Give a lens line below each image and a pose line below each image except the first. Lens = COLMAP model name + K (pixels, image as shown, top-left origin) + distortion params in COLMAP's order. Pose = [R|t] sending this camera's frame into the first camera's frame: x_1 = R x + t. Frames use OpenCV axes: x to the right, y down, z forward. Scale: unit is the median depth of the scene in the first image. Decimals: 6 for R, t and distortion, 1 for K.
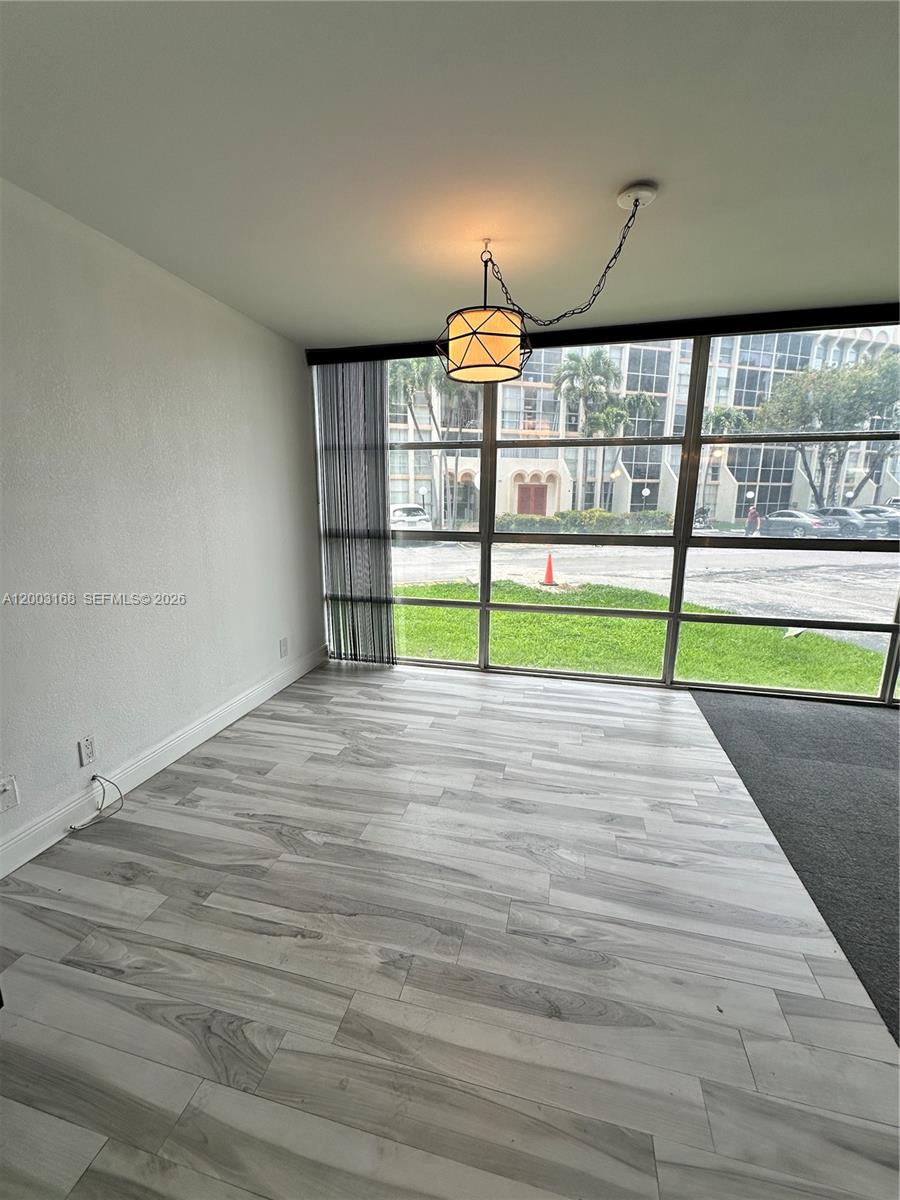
lens RADIAL K [[492.4, 0, 450.0], [0, 492.4, 600.0], [0, 0, 1]] dist [-0.001182, -0.000028]
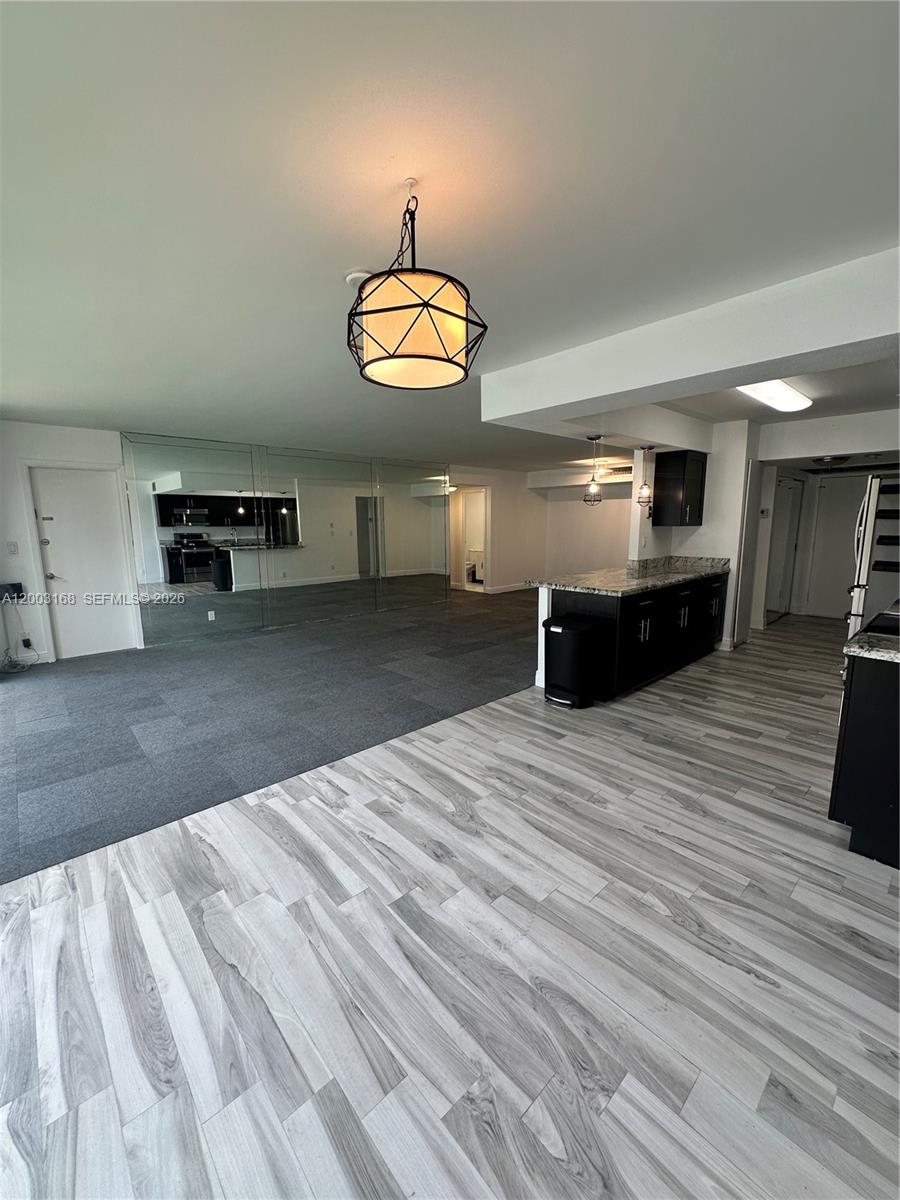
lens RADIAL K [[480.4, 0, 450.0], [0, 480.4, 600.0], [0, 0, 1]] dist [-0.001218, 0.000316]
pose [[-0.830189, -0.087703, 0.550540, -0.403357], [0.121289, 0.935476, 0.331924, -0.407187], [-0.544127, 0.342334, -0.765985, 1.726240]]
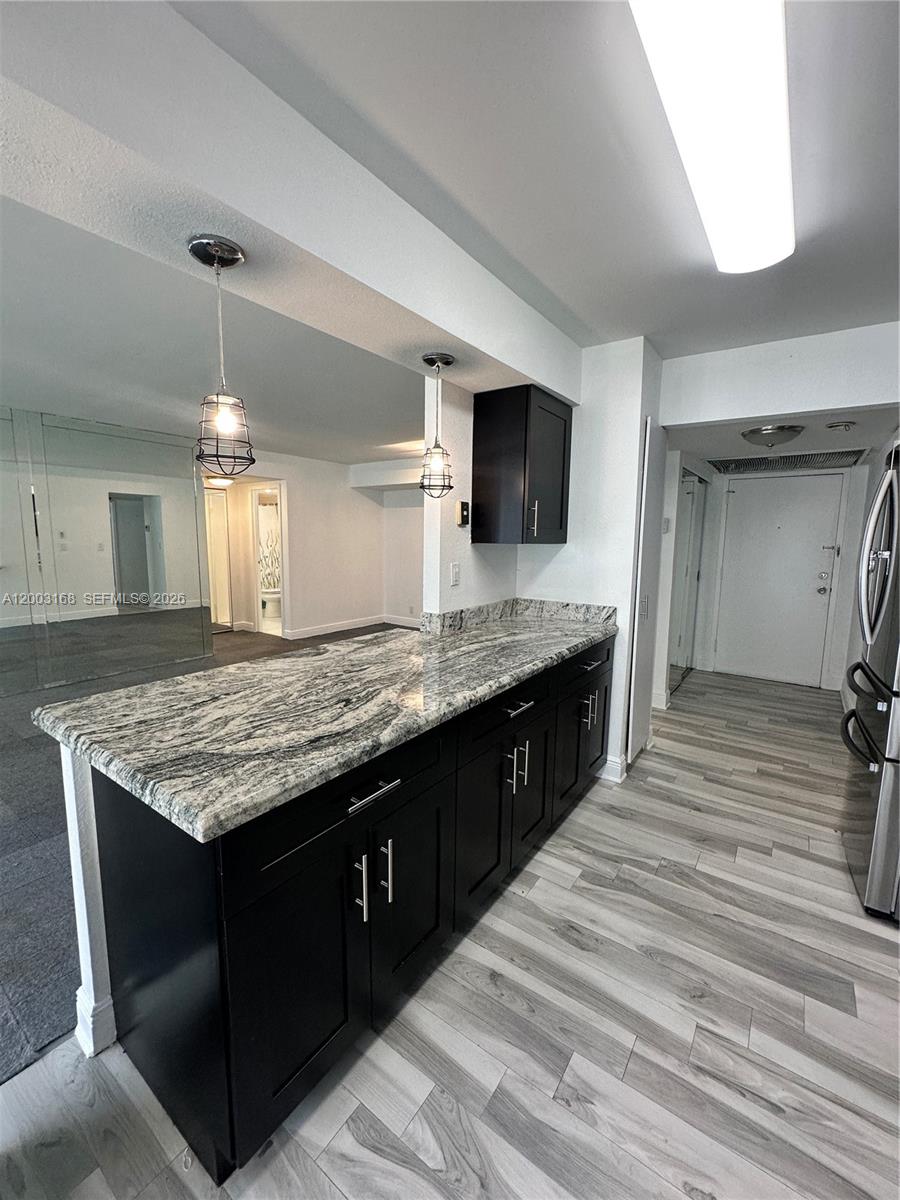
lens RADIAL K [[492.4, 0, 450.0], [0, 492.4, 600.0], [0, 0, 1]] dist [-0.001182, -0.000028]
pose [[-0.927425, -0.062135, 0.368811, -0.286940], [0.063454, 0.945668, 0.318882, -0.065420], [-0.368586, 0.319142, -0.873094, 0.229483]]
